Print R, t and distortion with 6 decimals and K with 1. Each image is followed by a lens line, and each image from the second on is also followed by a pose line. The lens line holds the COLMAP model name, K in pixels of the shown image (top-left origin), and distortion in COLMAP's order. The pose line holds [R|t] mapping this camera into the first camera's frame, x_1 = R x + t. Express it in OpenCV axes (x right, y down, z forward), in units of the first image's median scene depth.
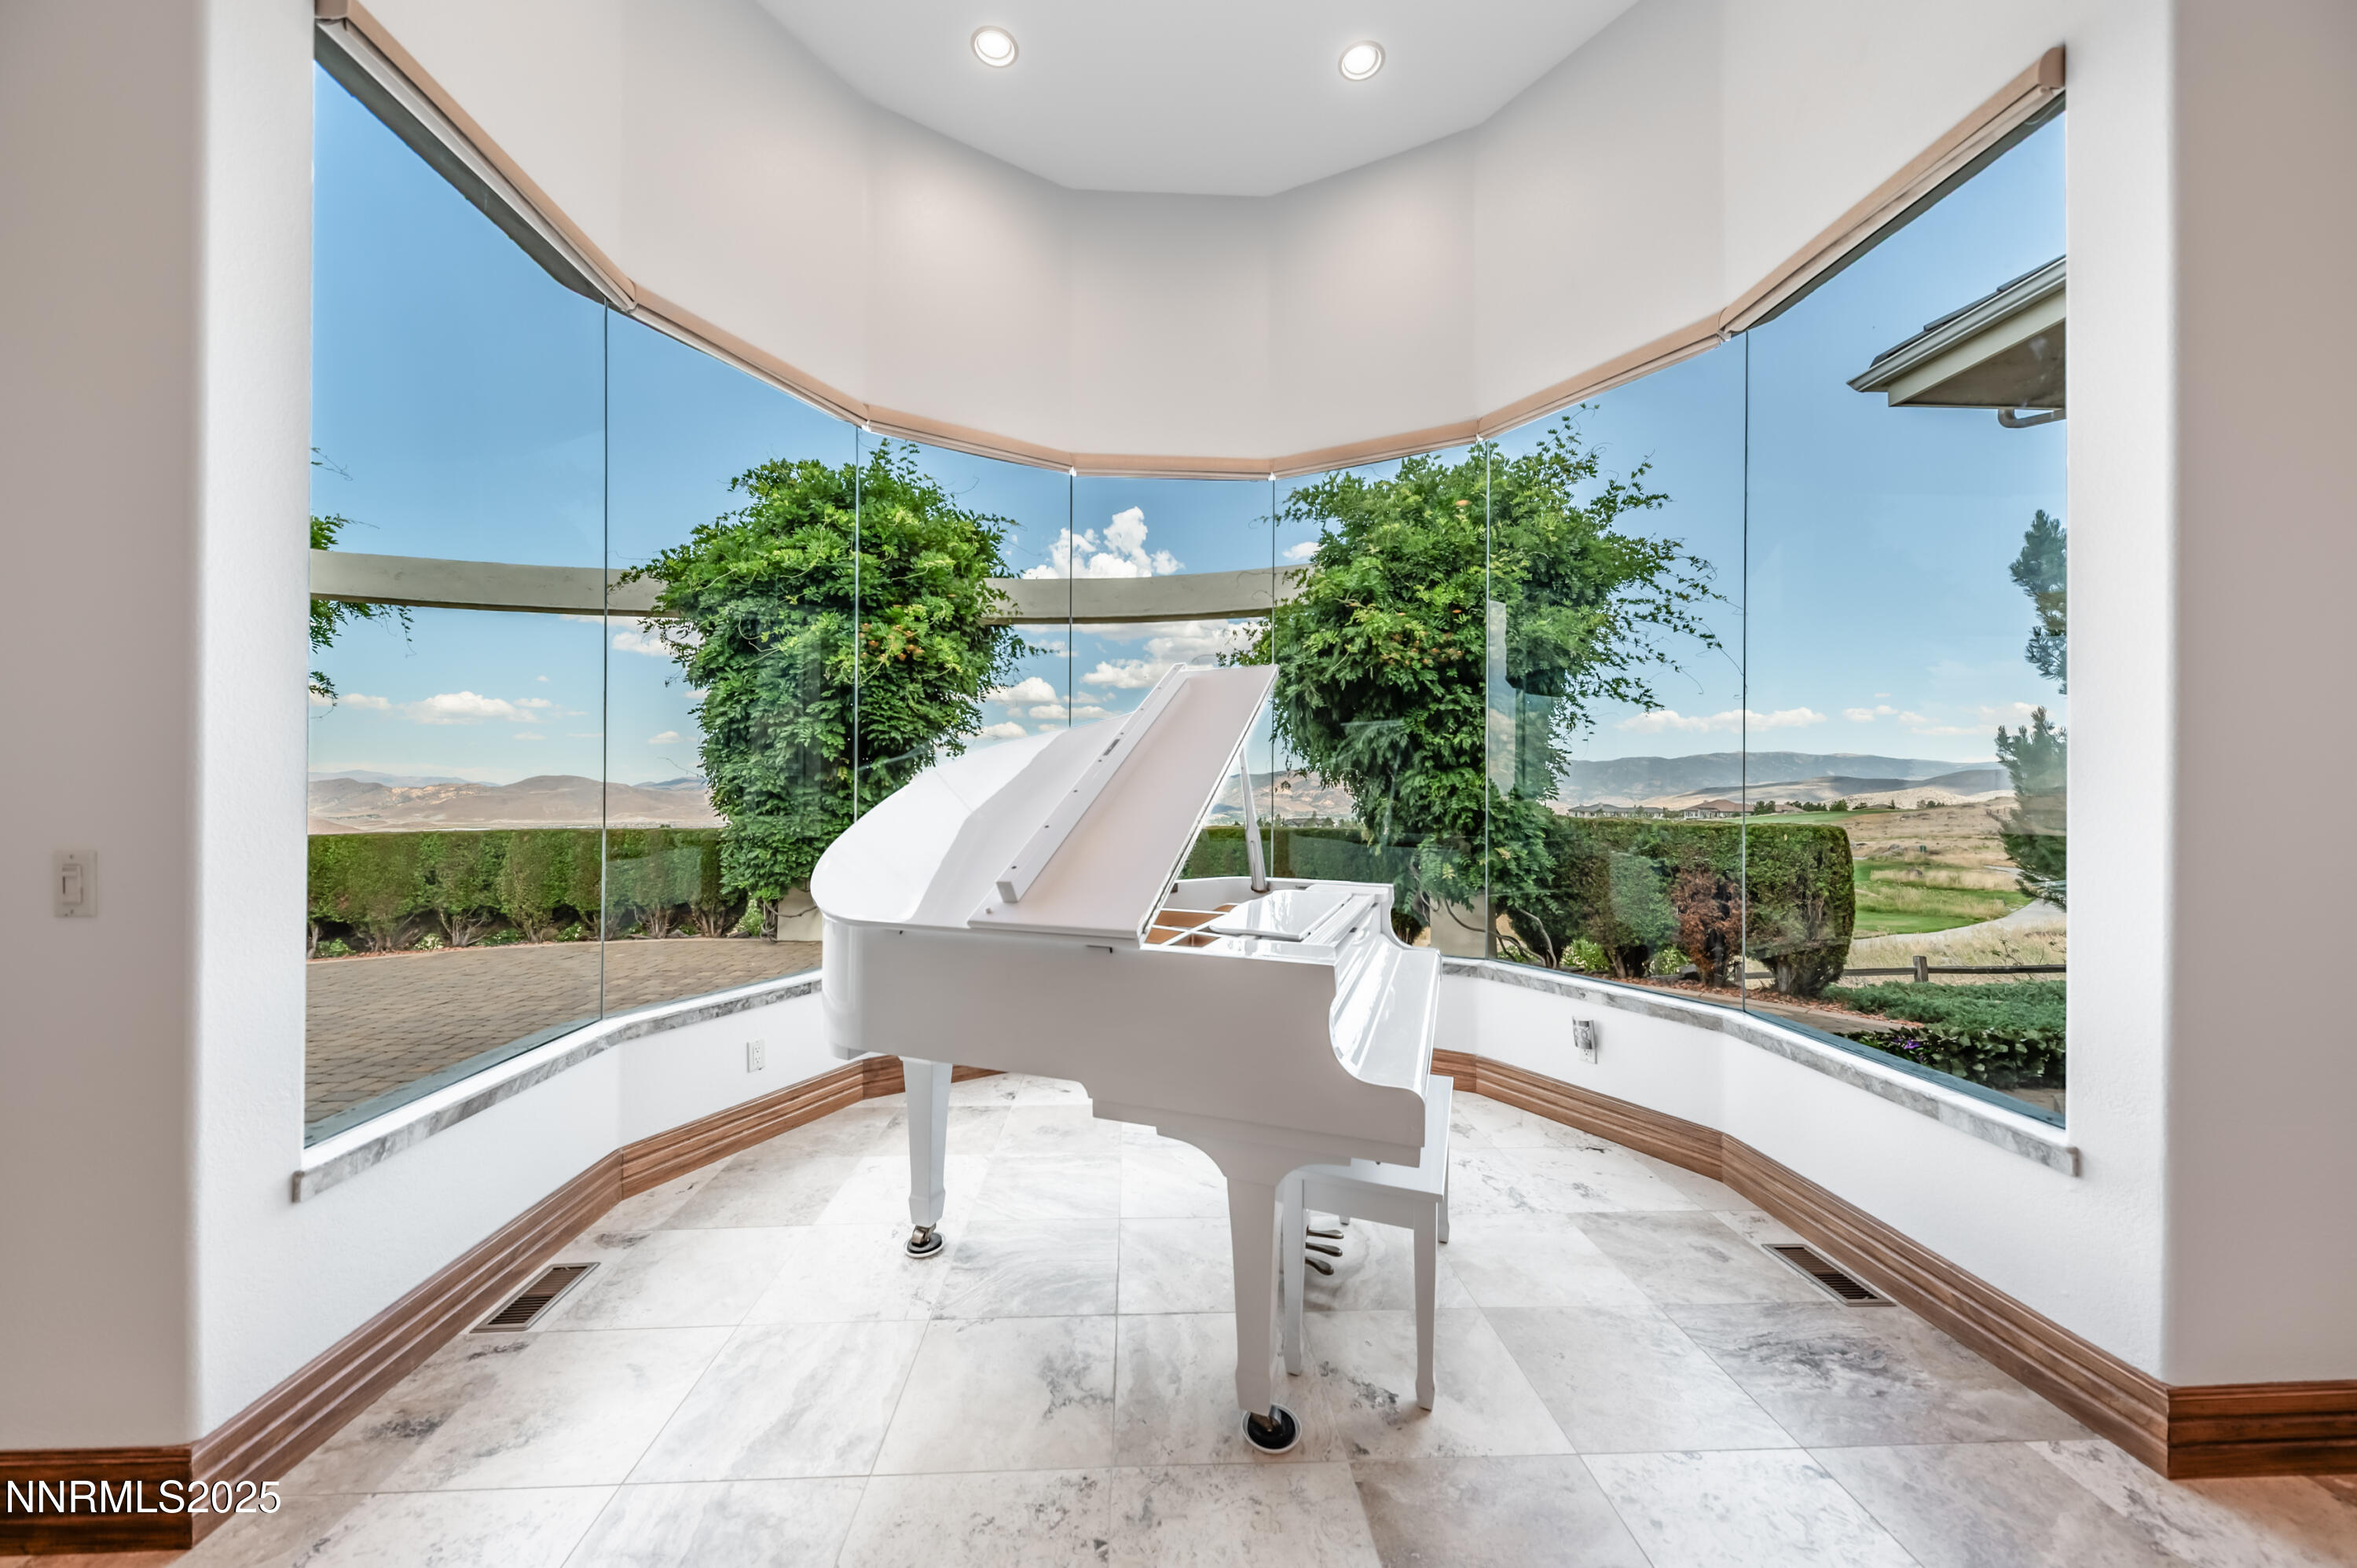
lens RADIAL K [[824.1, 0, 1174.4], [0, 824.1, 805.8], [0, 0, 1]] dist [0.010818, -0.000182]
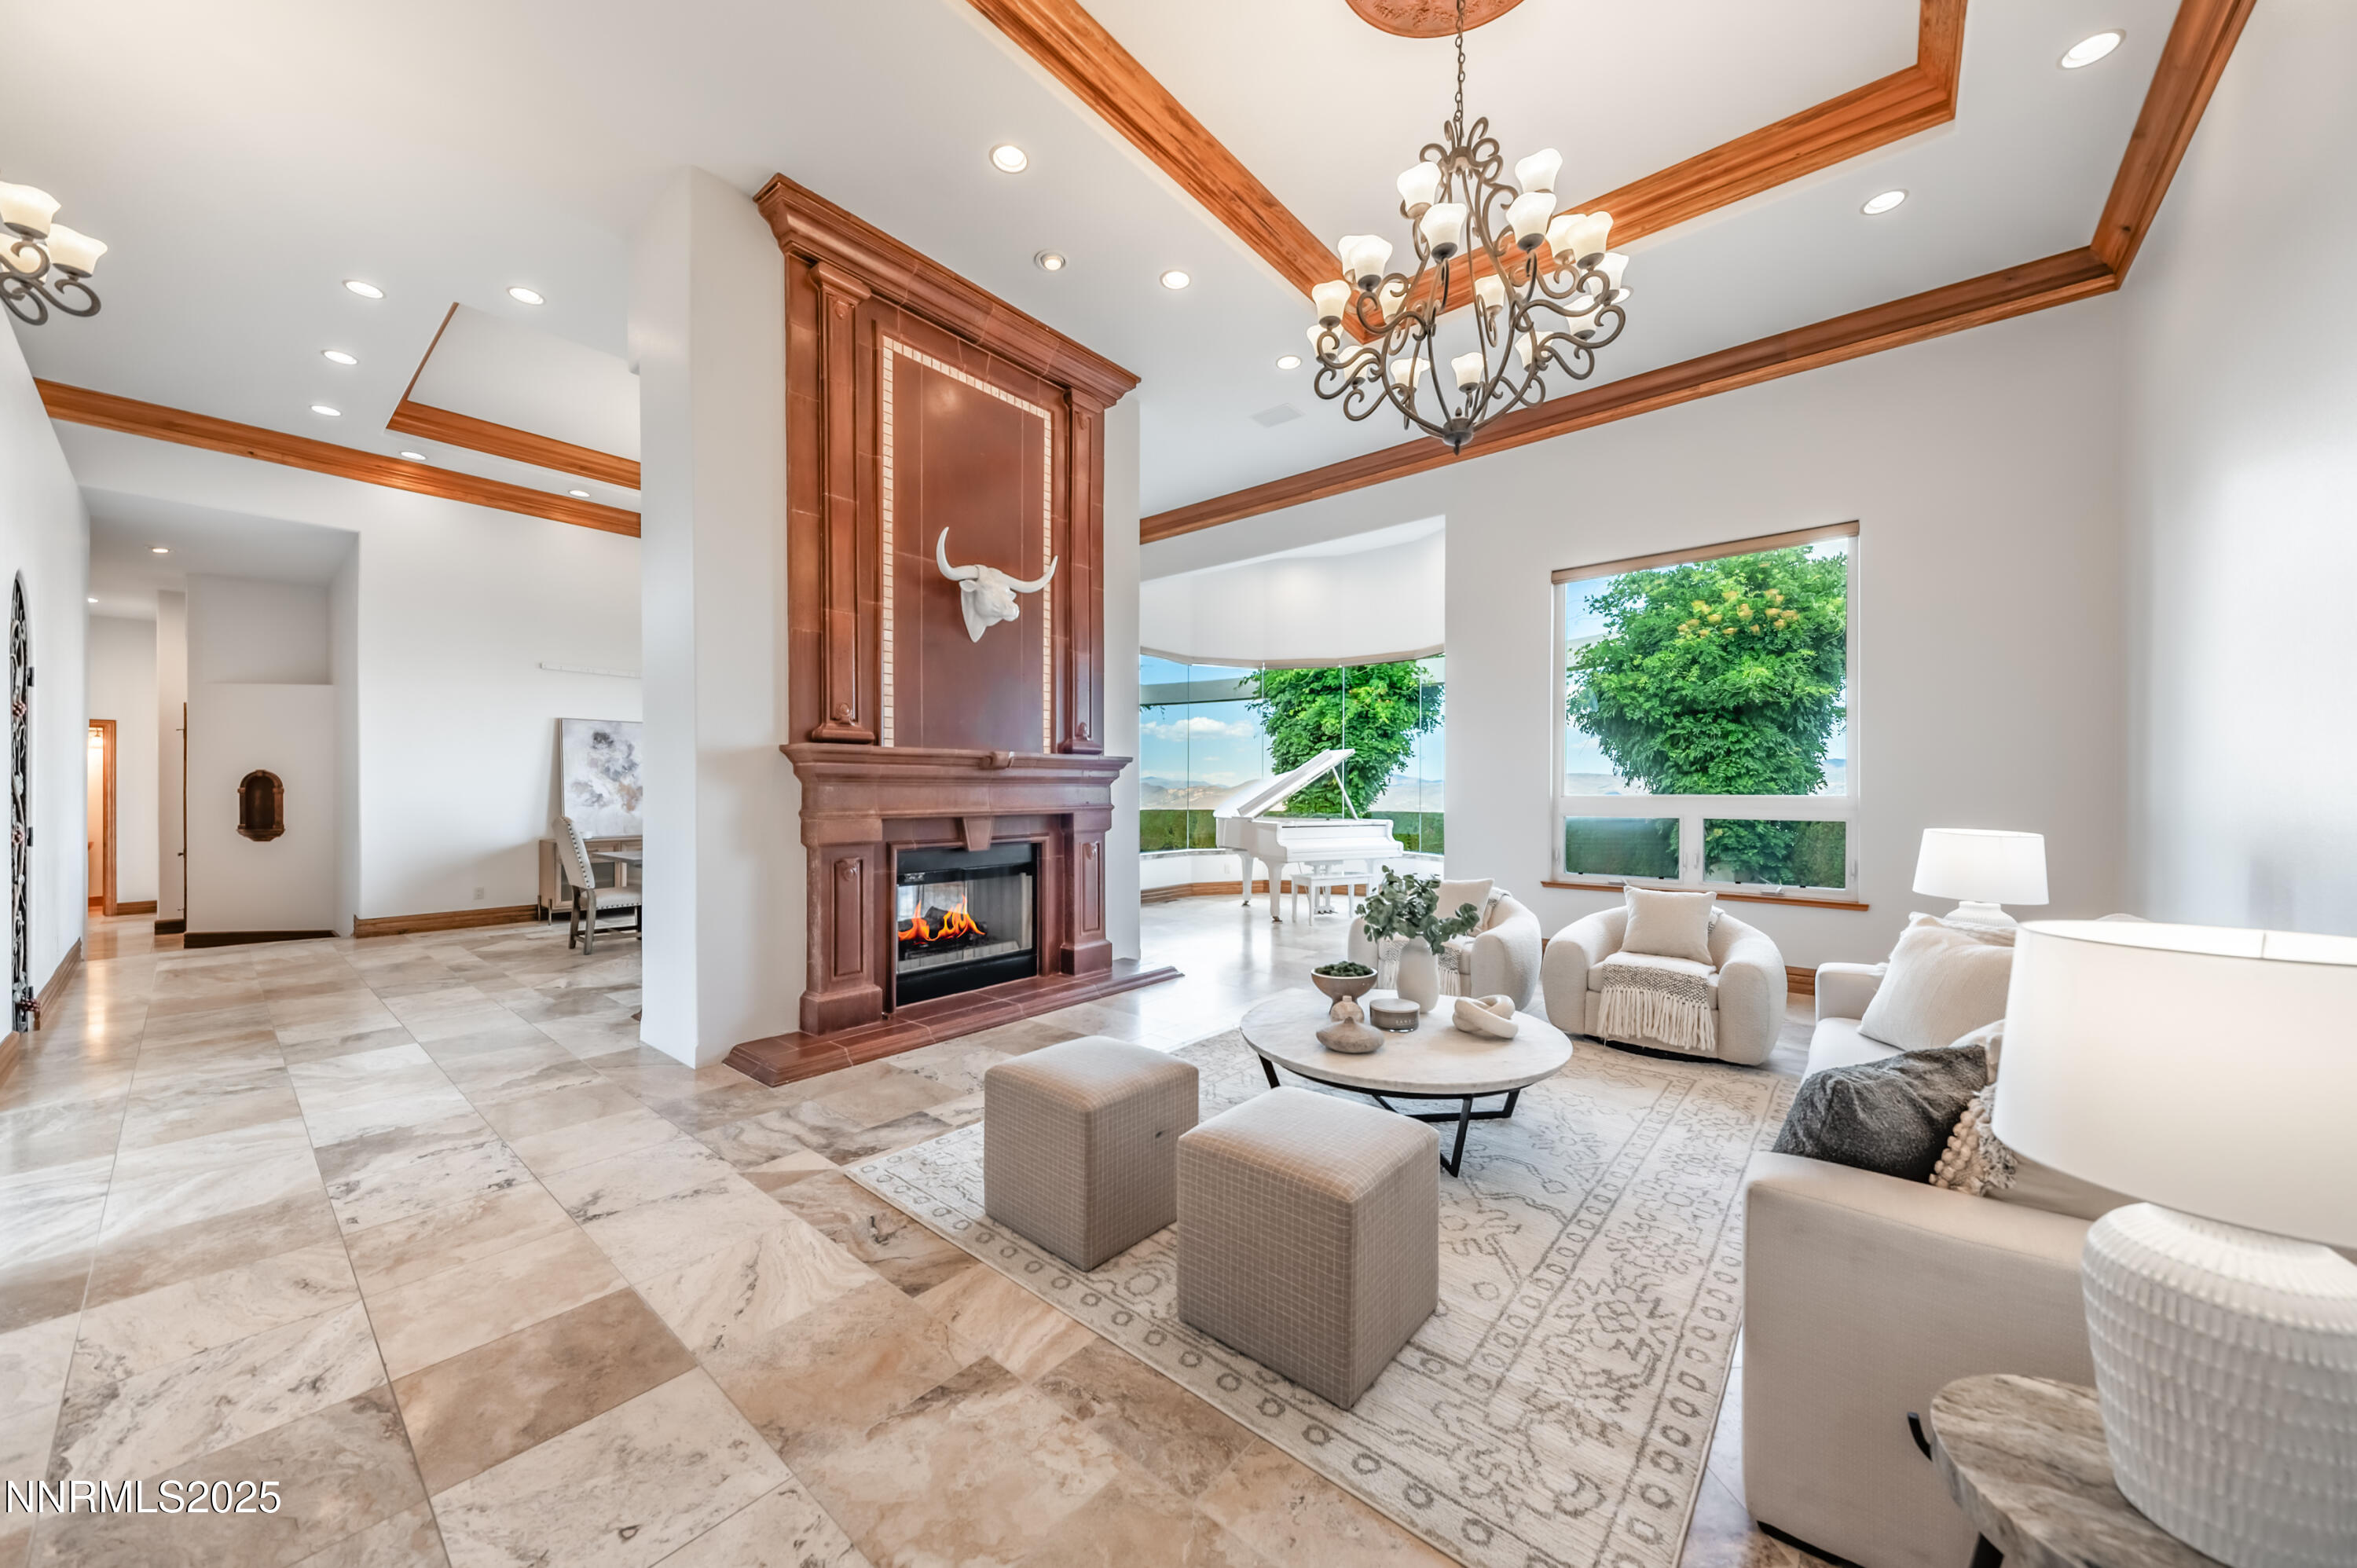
lens RADIAL K [[824.1, 0, 1163.9], [0, 824.1, 790.7], [0, 0, 1]] dist [0.010818, -0.000182]
pose [[0.723752, -0.003581, -0.690051, 0.592735], [0.006403, 0.999978, 0.001526, -0.020868], [0.690031, -0.005523, 0.723759, -0.589687]]
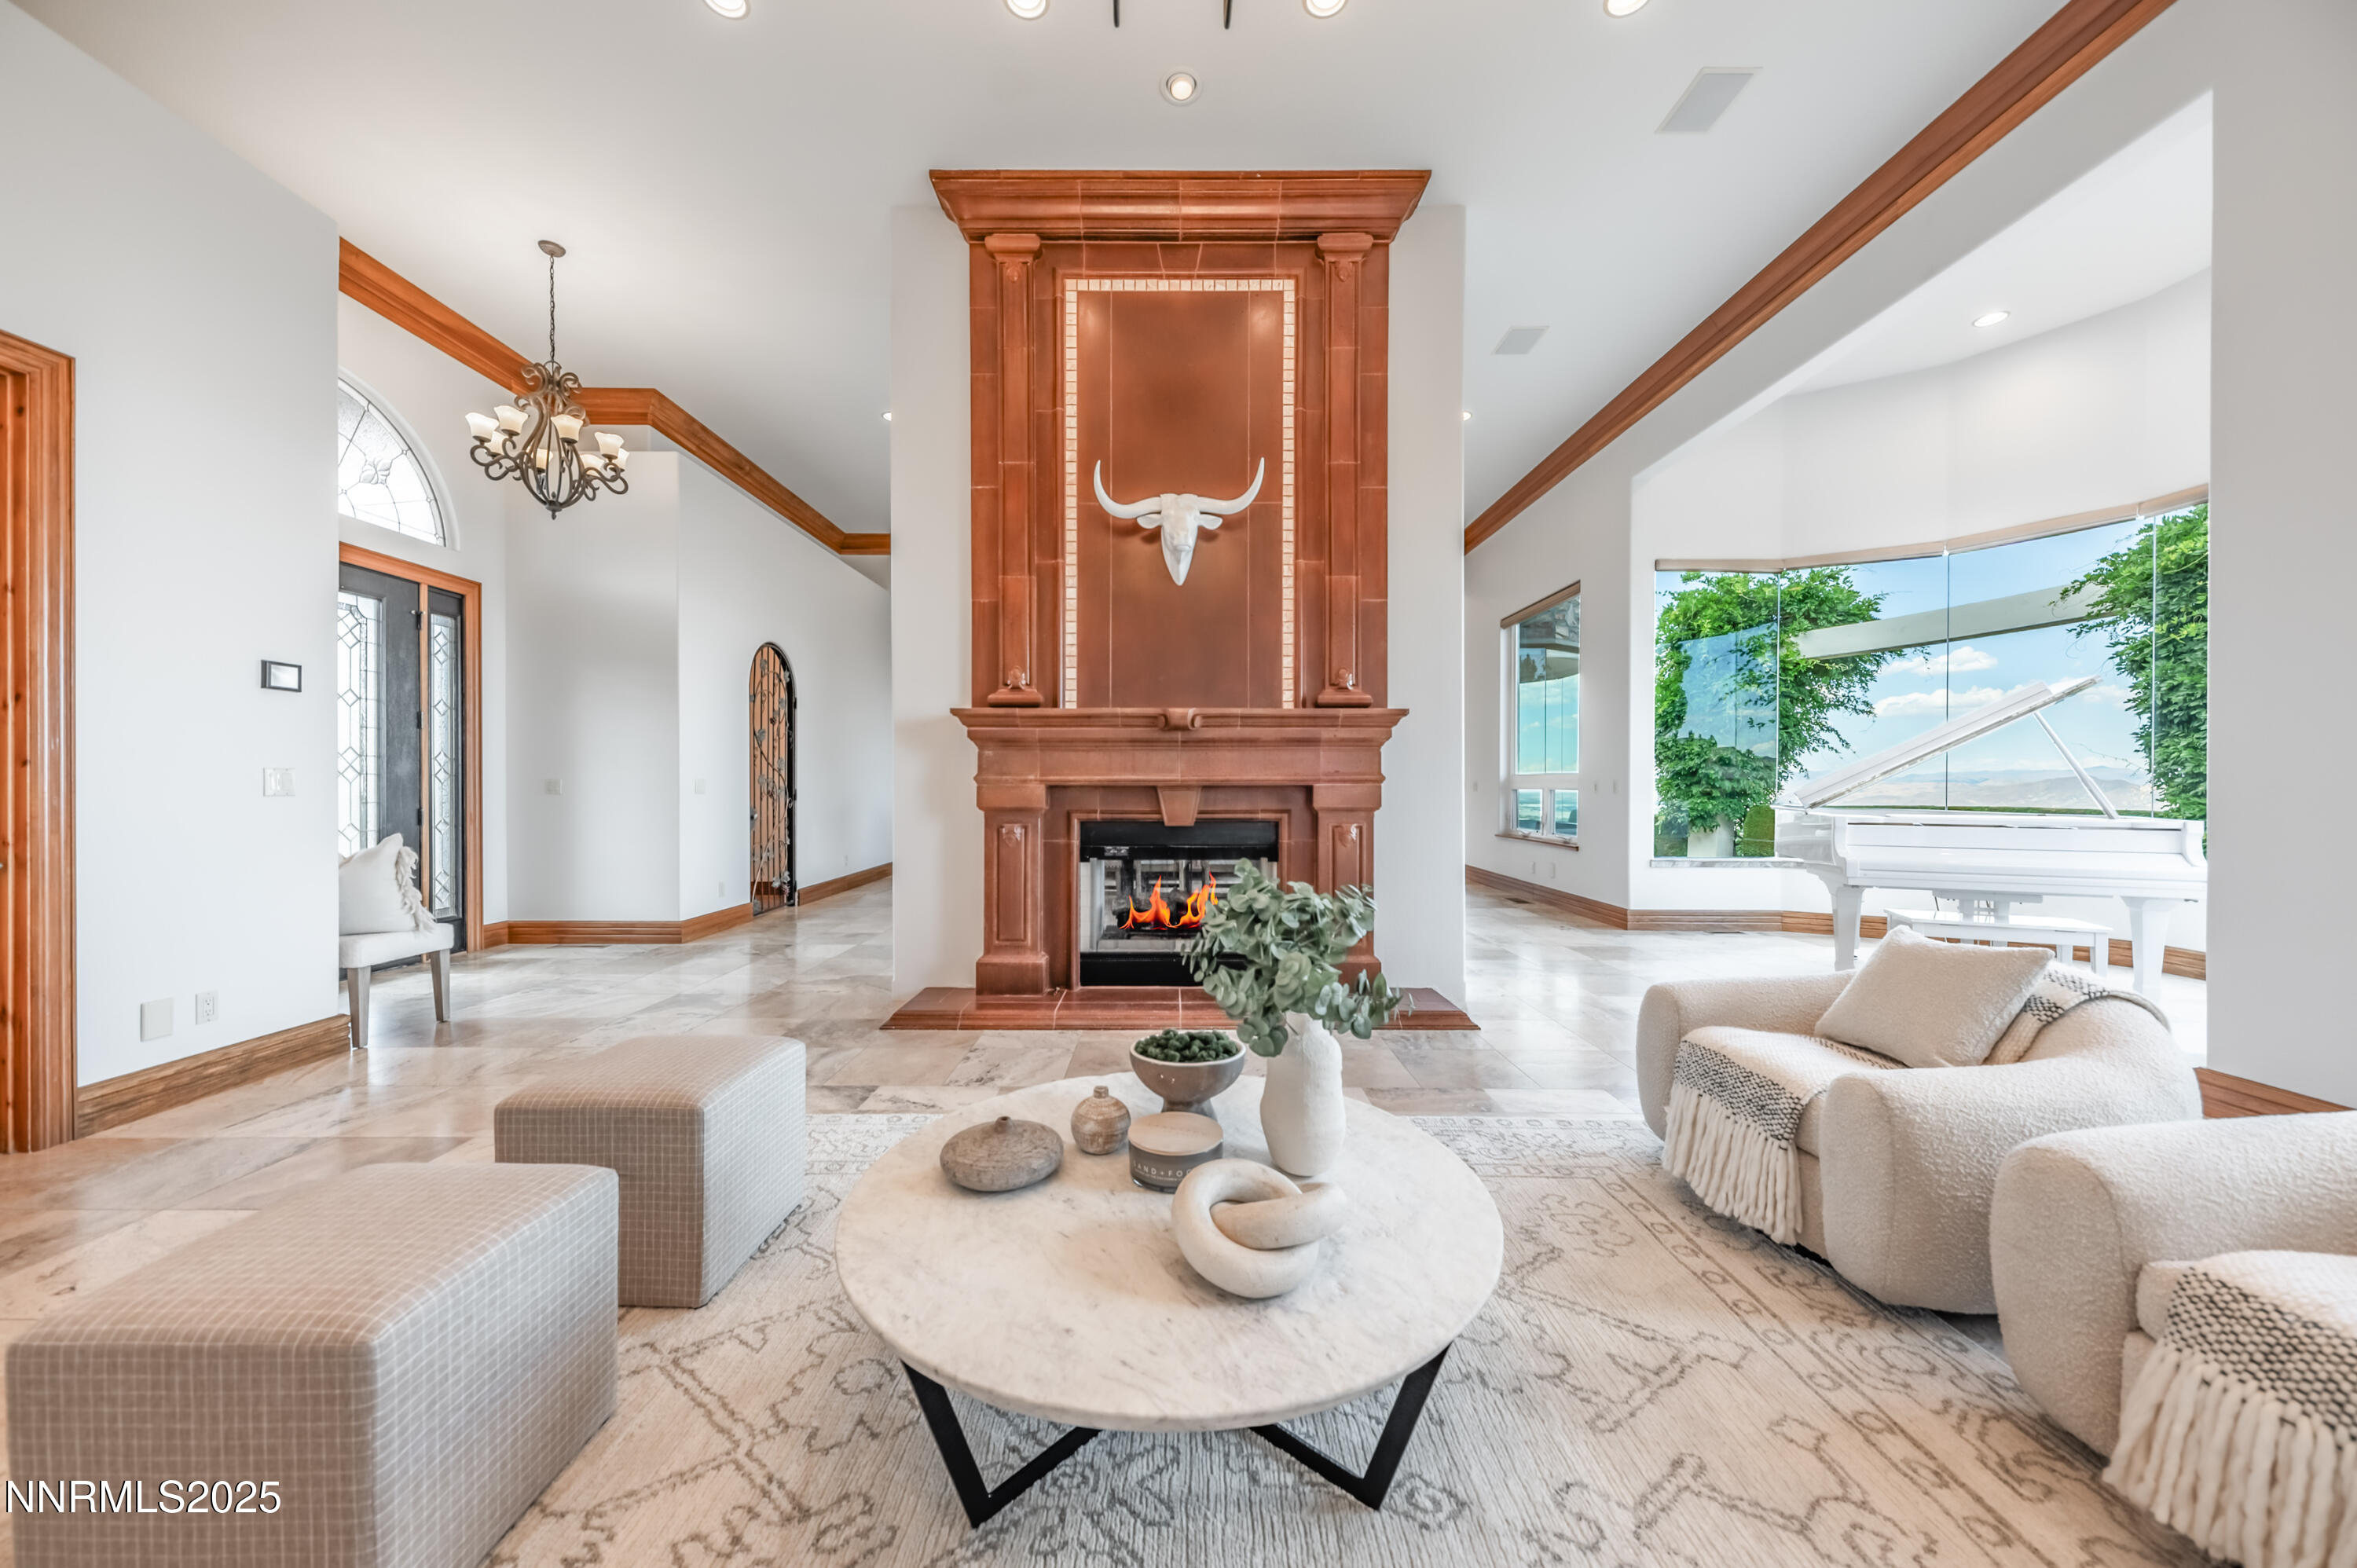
lens RADIAL K [[824.1, 0, 1174.9], [0, 824.1, 787.6], [0, 0, 1]] dist [0.010818, -0.000182]
pose [[-0.051812, -0.004456, -0.998647, 0.598838], [0.002746, 0.999986, -0.004604, 0.002598], [0.998653, -0.002981, -0.051799, -0.204646]]
